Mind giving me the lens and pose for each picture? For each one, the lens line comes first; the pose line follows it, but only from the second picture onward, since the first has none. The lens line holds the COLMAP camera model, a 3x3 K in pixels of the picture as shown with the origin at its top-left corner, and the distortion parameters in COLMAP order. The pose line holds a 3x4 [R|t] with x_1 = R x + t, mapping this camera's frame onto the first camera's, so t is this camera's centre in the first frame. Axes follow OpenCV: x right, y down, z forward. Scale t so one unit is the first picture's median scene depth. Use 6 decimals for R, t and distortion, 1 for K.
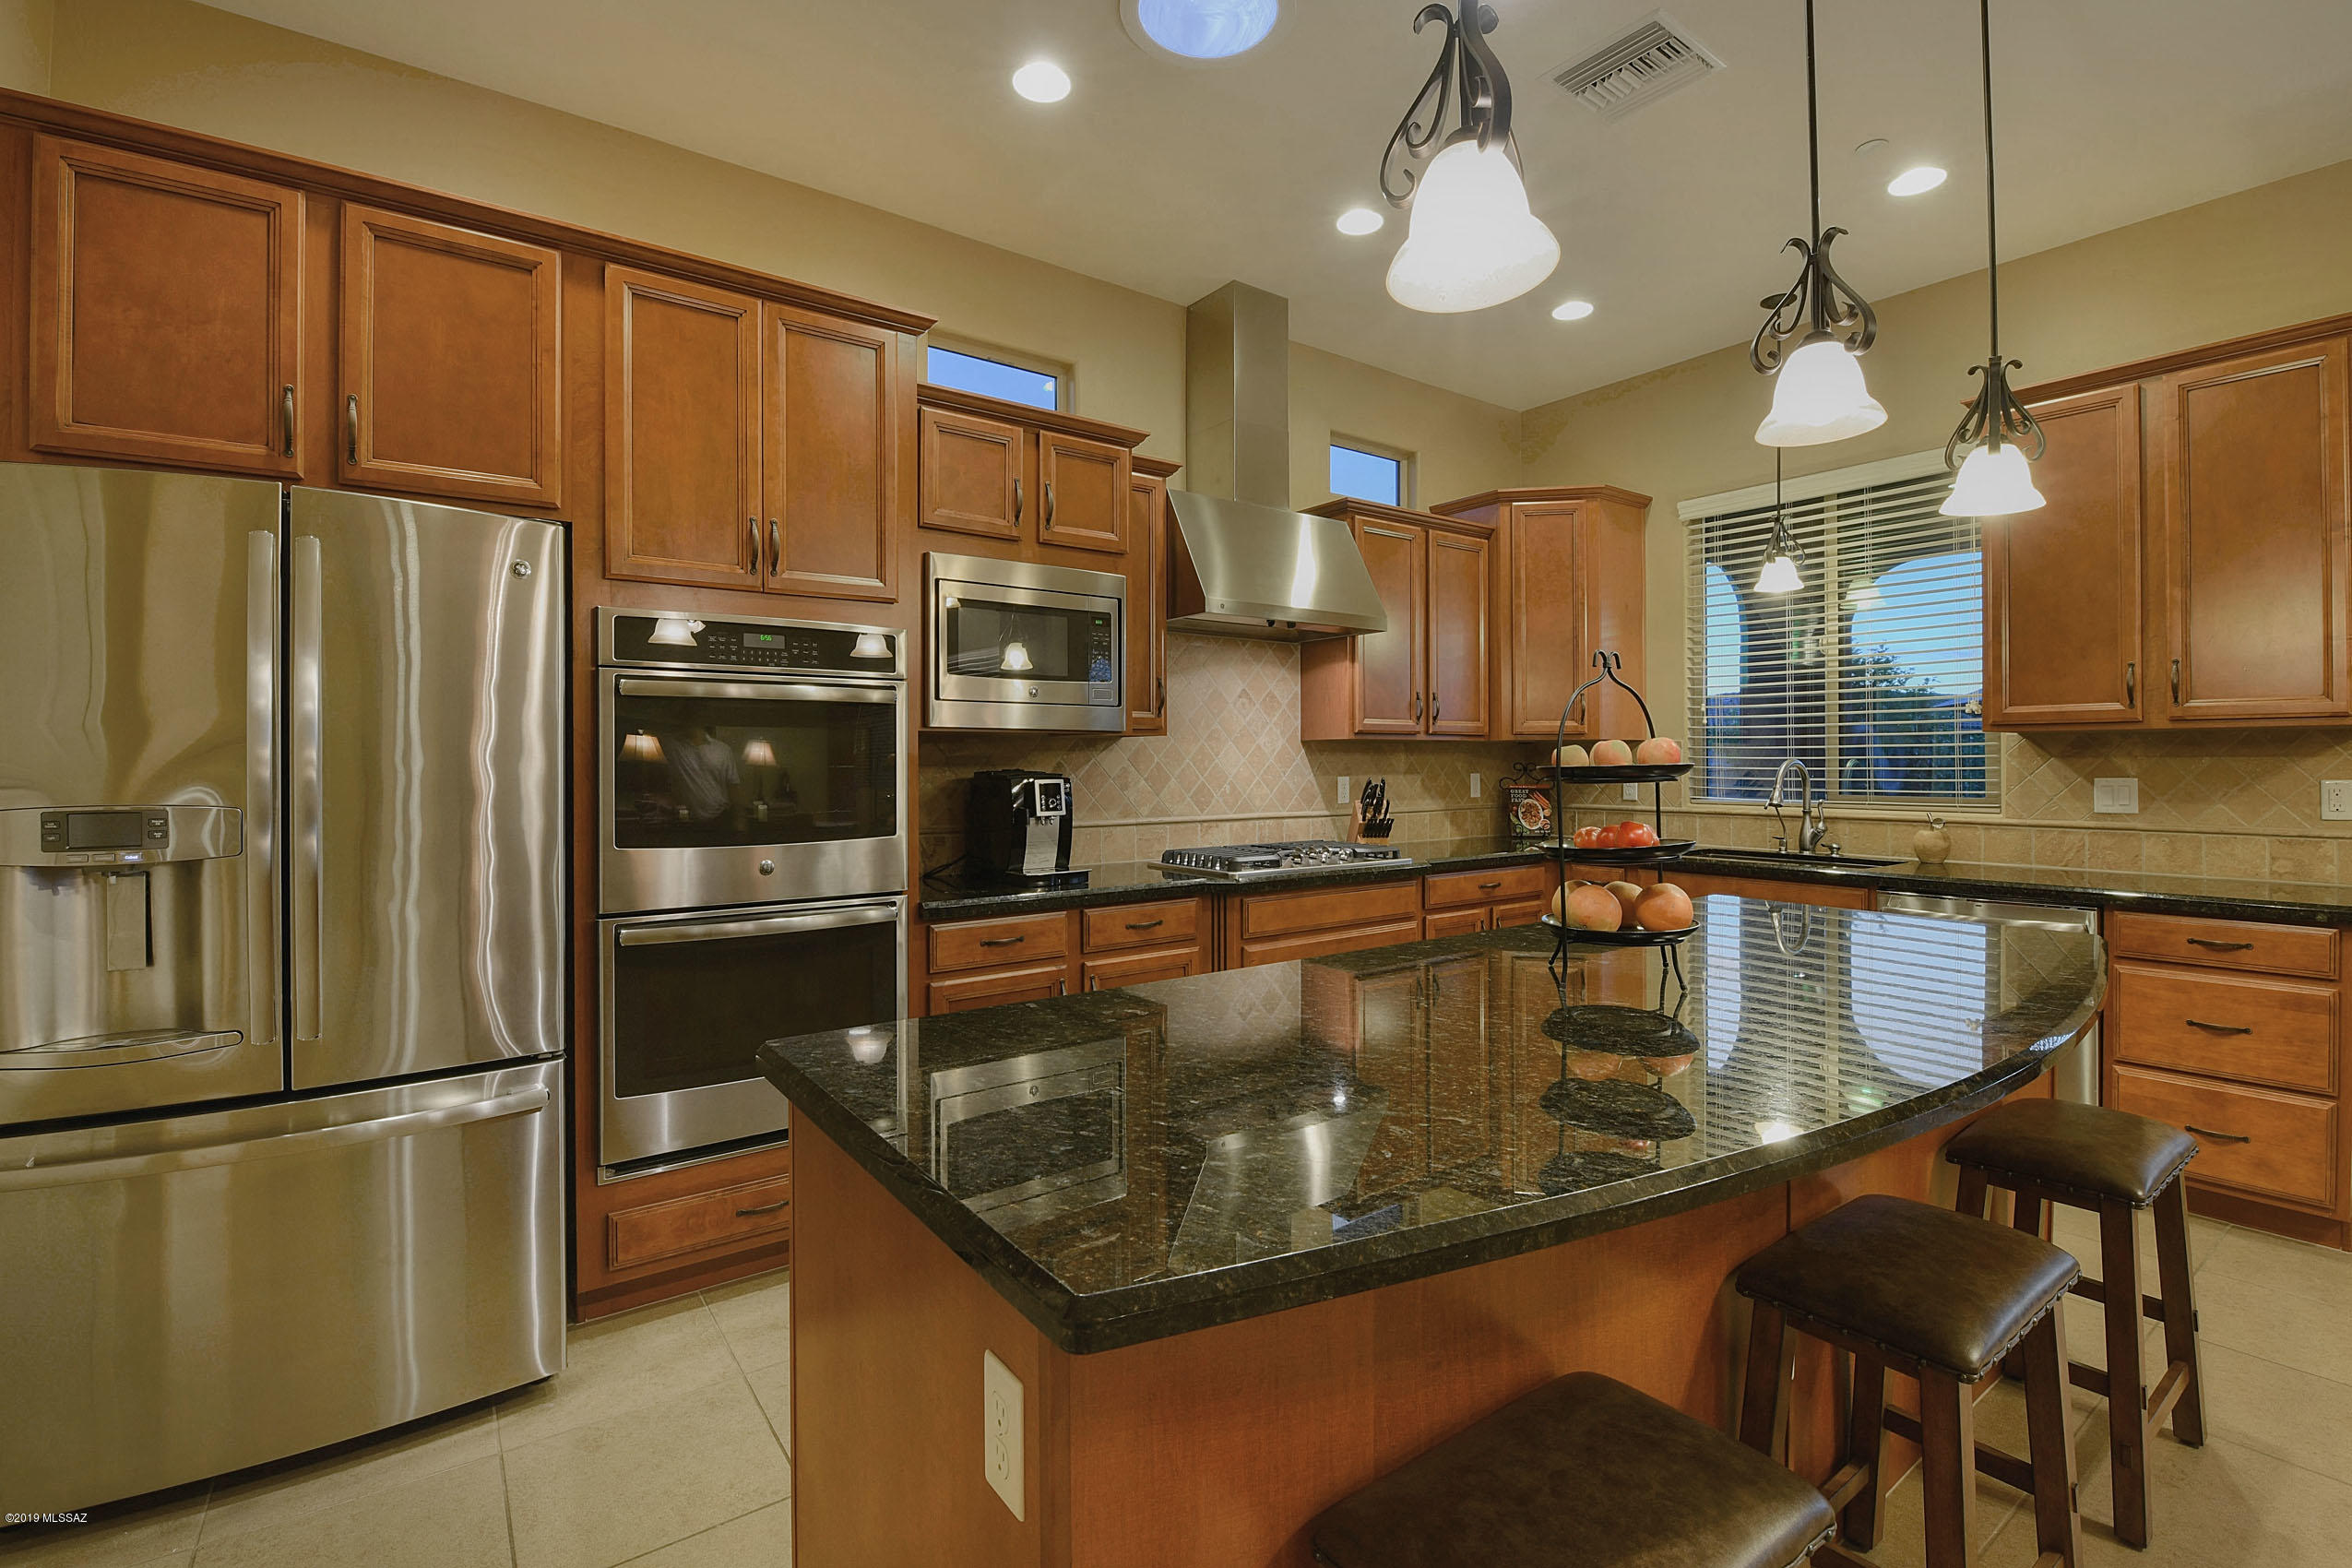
lens RADIAL K [[1073.0, 0, 1224.0], [0, 1073.0, 753.9], [0, 0, 1]] dist [-0.022039, -0.000605]
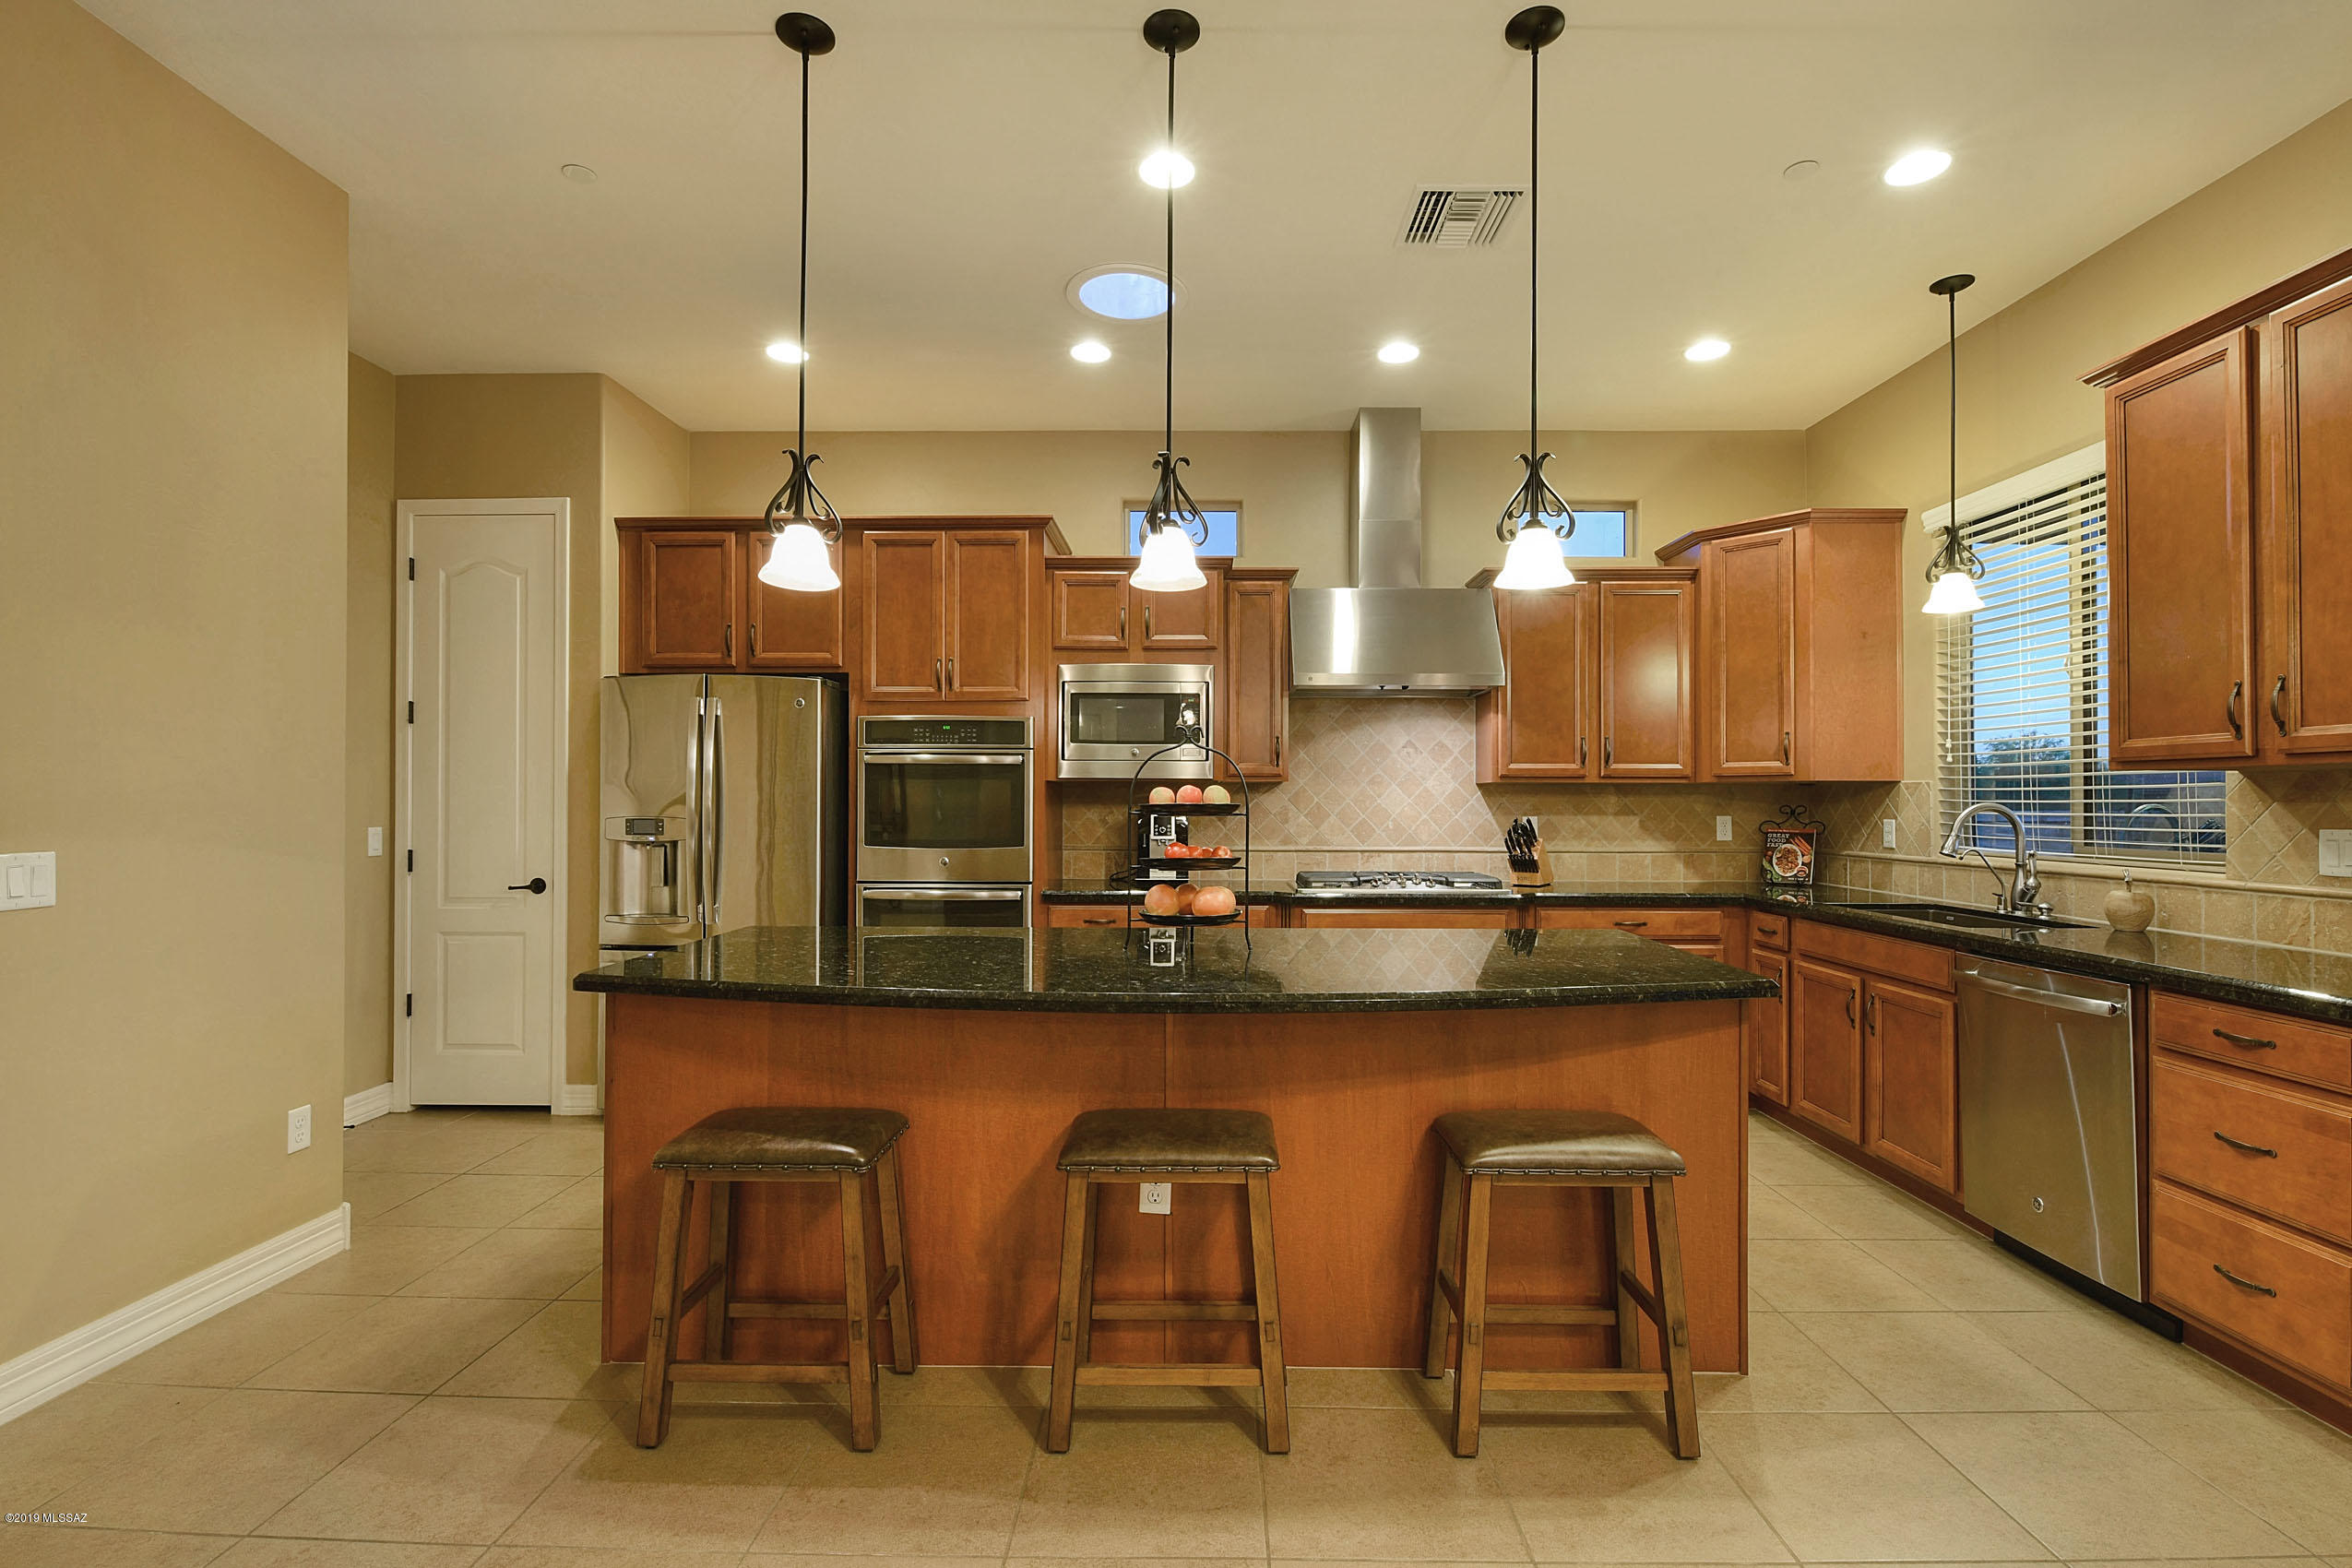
lens RADIAL K [[1059.9, 0, 1194.9], [0, 1059.9, 769.3], [0, 0, 1]] dist [-0.000796, -0.009337]
pose [[0.800922, -0.012777, -0.598633, 0.639618], [-0.001068, 0.999740, -0.022767, -0.002328], [0.598768, 0.018874, 0.800700, -0.086462]]
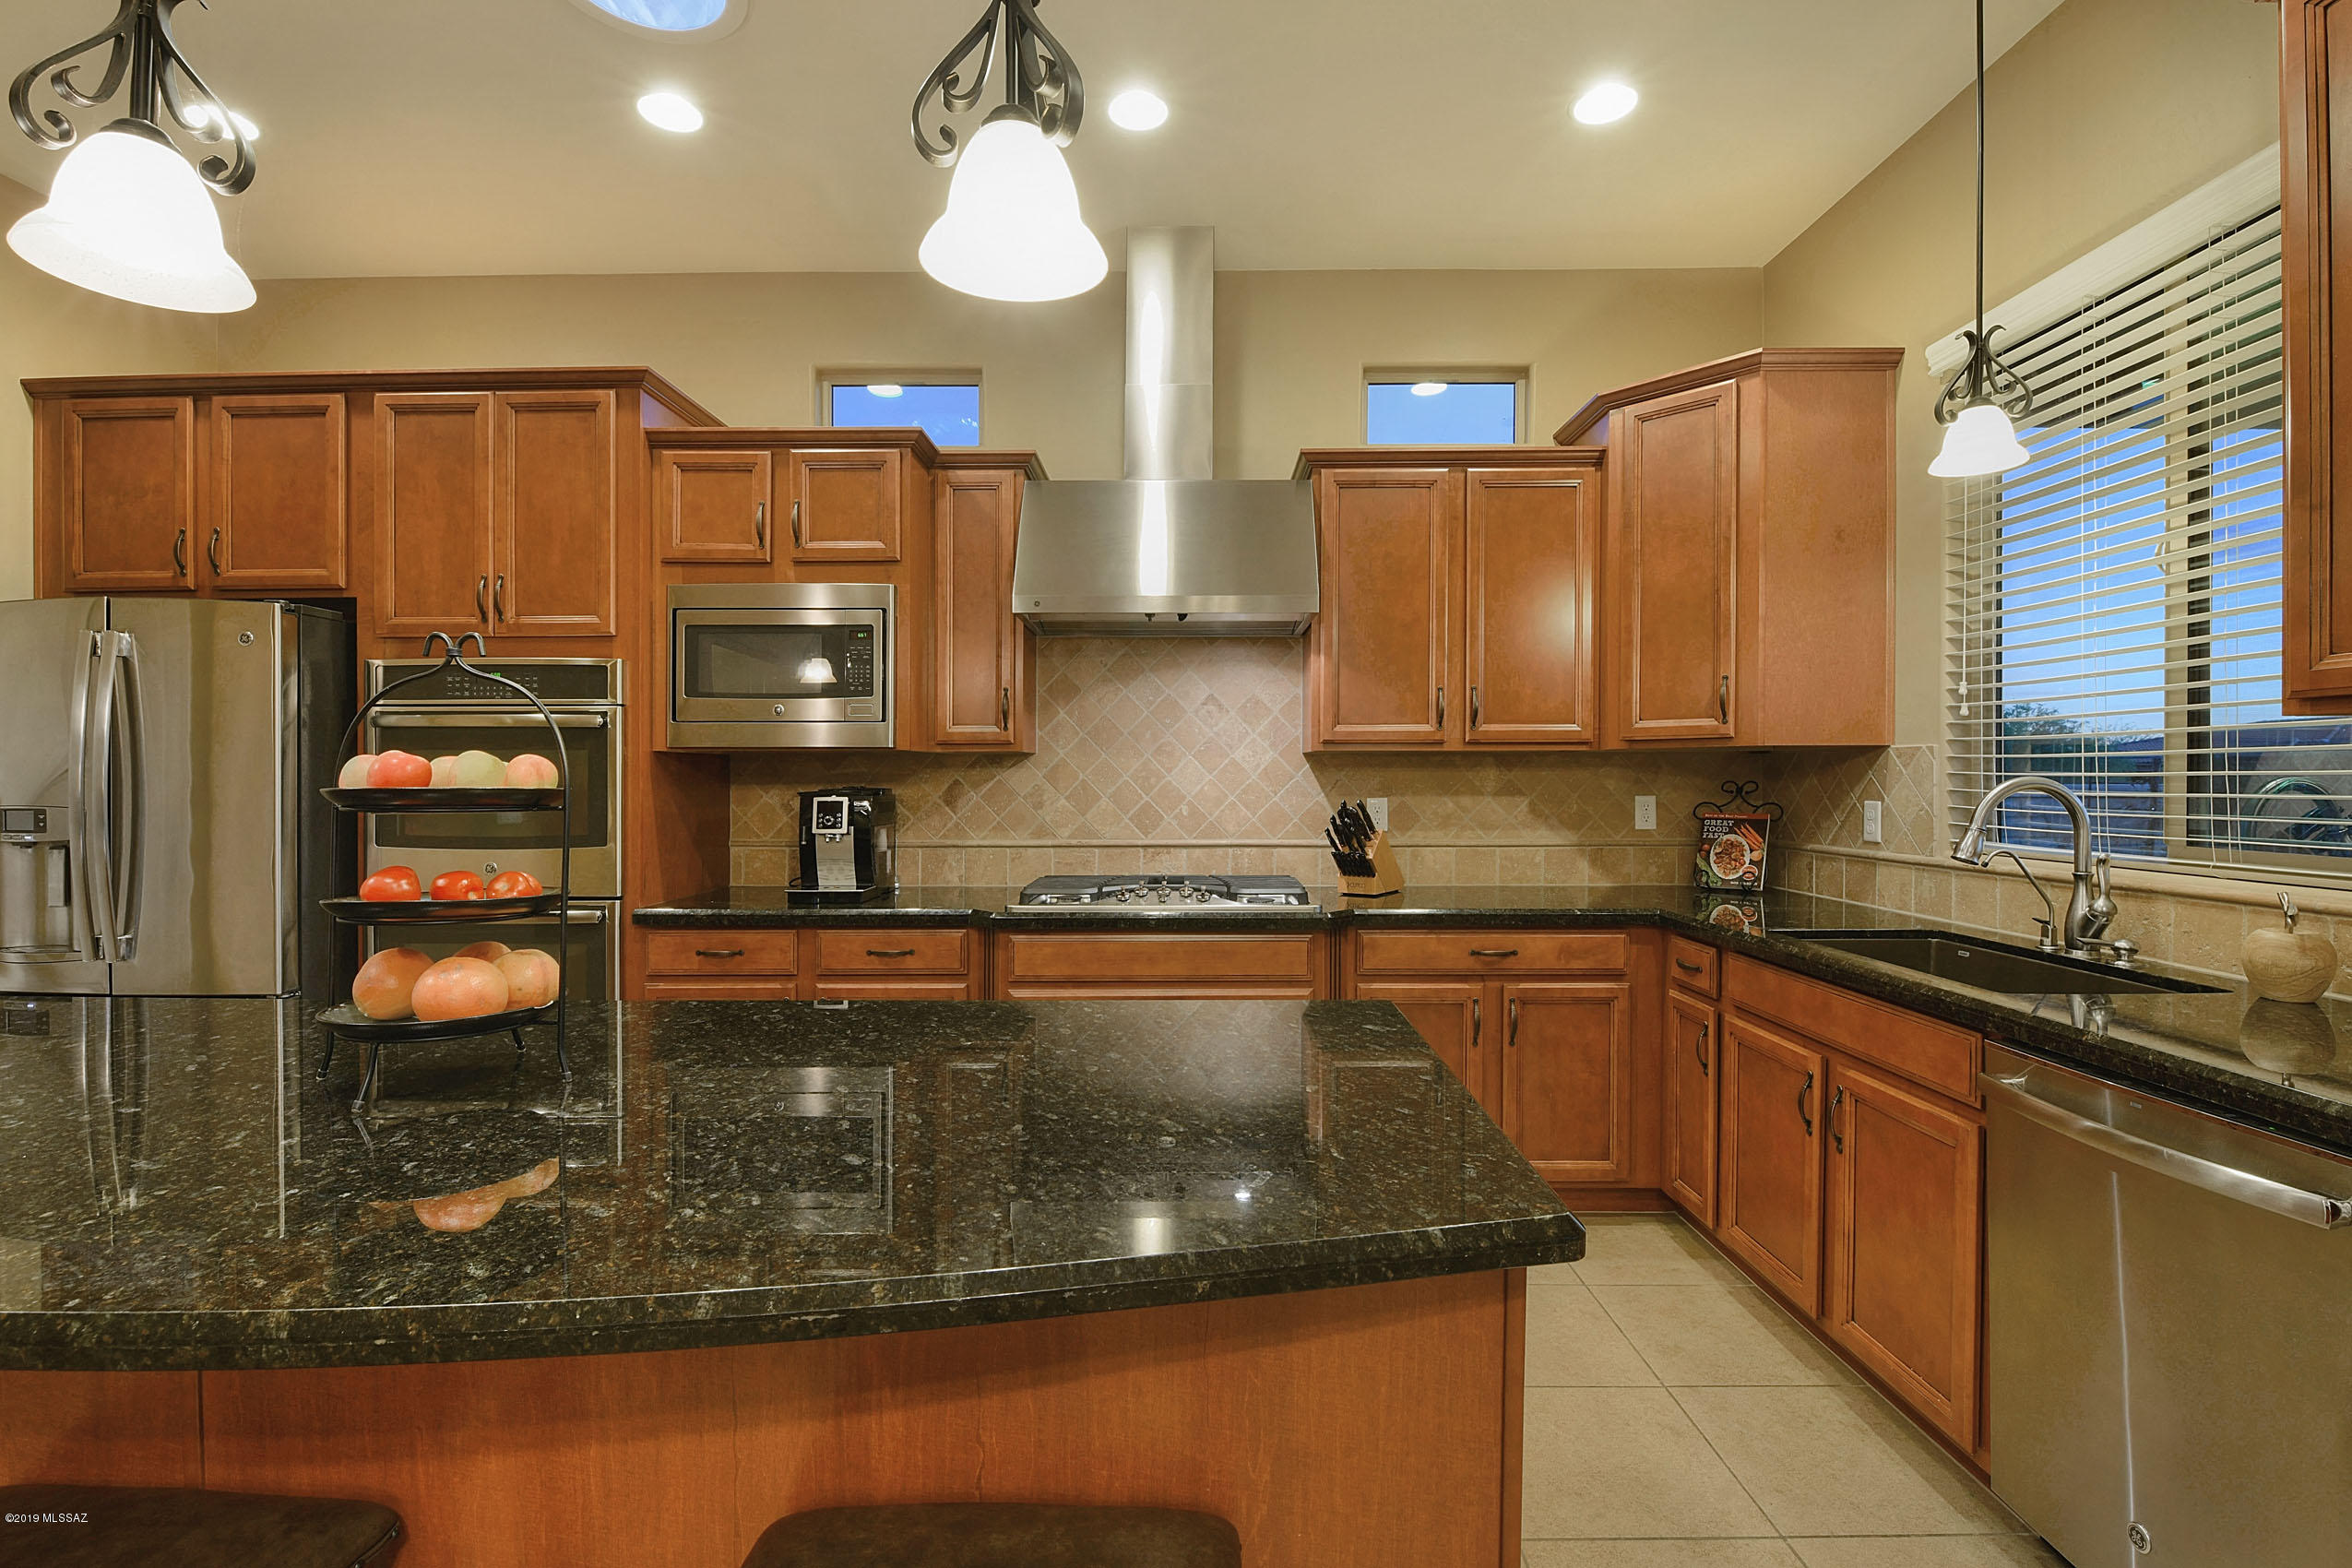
lens RADIAL K [[1040.2, 0, 1164.7], [0, 1040.2, 774.4], [0, 0, 1]] dist [-0.007961, -0.006431]
pose [[0.788105, -0.000505, -0.615541, 0.612381], [0.003765, 0.999985, 0.004000, 0.000159], [0.615529, -0.005470, 0.788095, 0.387834]]
